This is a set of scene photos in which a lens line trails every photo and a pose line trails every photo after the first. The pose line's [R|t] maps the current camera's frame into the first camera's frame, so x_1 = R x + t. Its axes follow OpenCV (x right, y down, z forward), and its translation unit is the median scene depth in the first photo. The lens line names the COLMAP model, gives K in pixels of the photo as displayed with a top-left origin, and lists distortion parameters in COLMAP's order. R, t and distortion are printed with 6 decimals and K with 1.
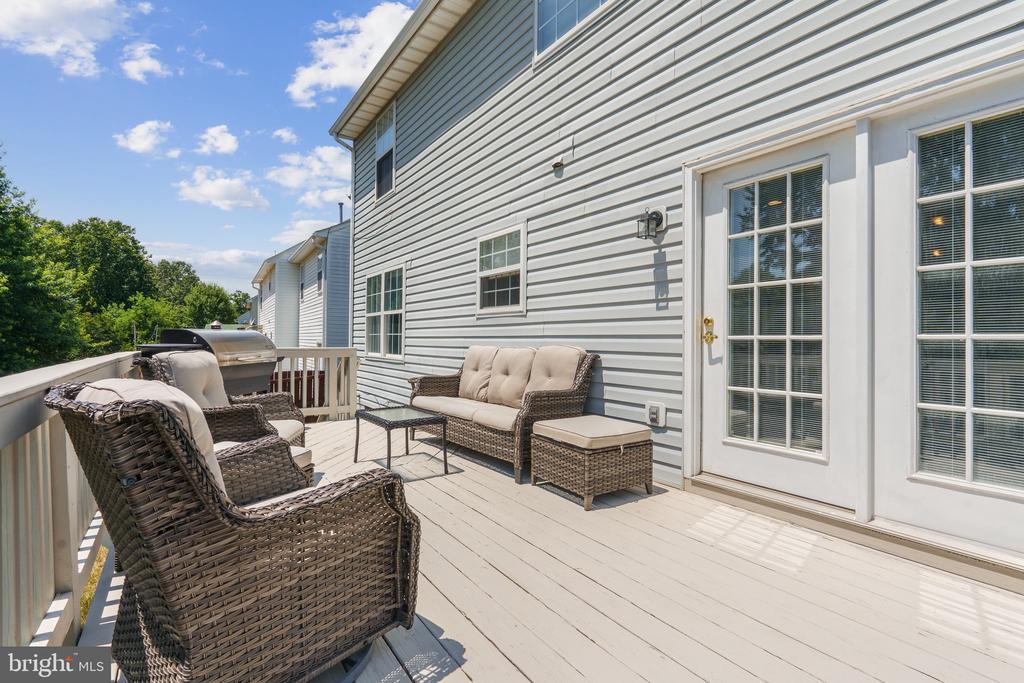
lens RADIAL K [[473.7, 0, 512.0], [0, 473.7, 341.5], [0, 0, 1]] dist [0.000282, 0.000009]
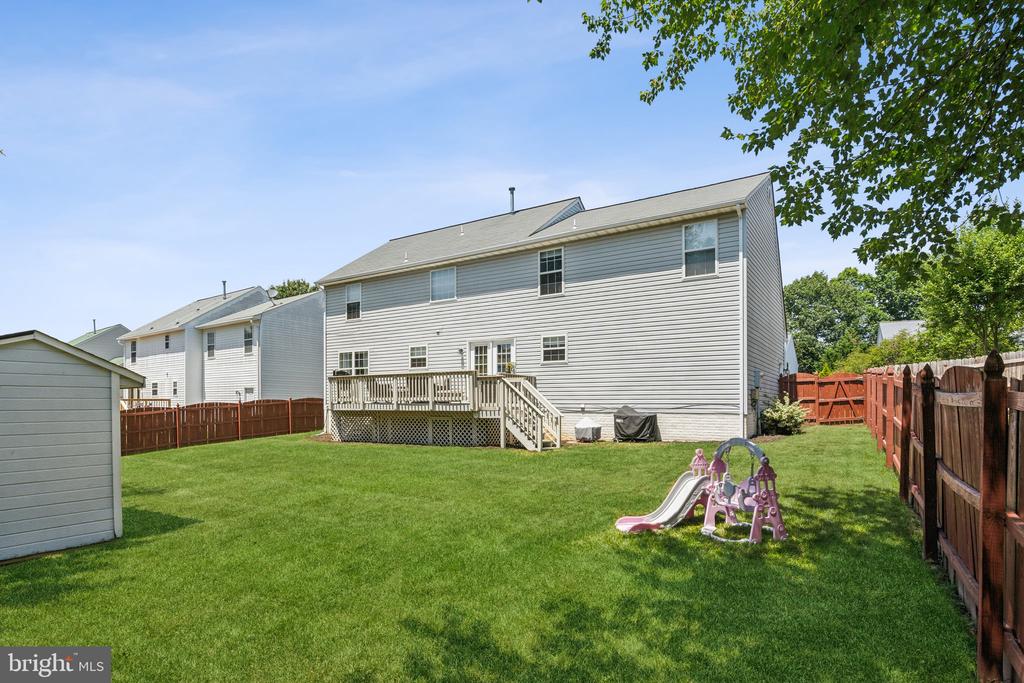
lens RADIAL K [[534.4, 0, 512.0], [0, 534.4, 341.5], [0, 0, 1]] dist [-0.000058, -0.000008]
pose [[0.925971, 0.034240, 0.376039, -1.300219], [0.009273, 0.993518, -0.113299, 0.284655], [-0.377481, 0.108398, 0.919651, -4.308260]]
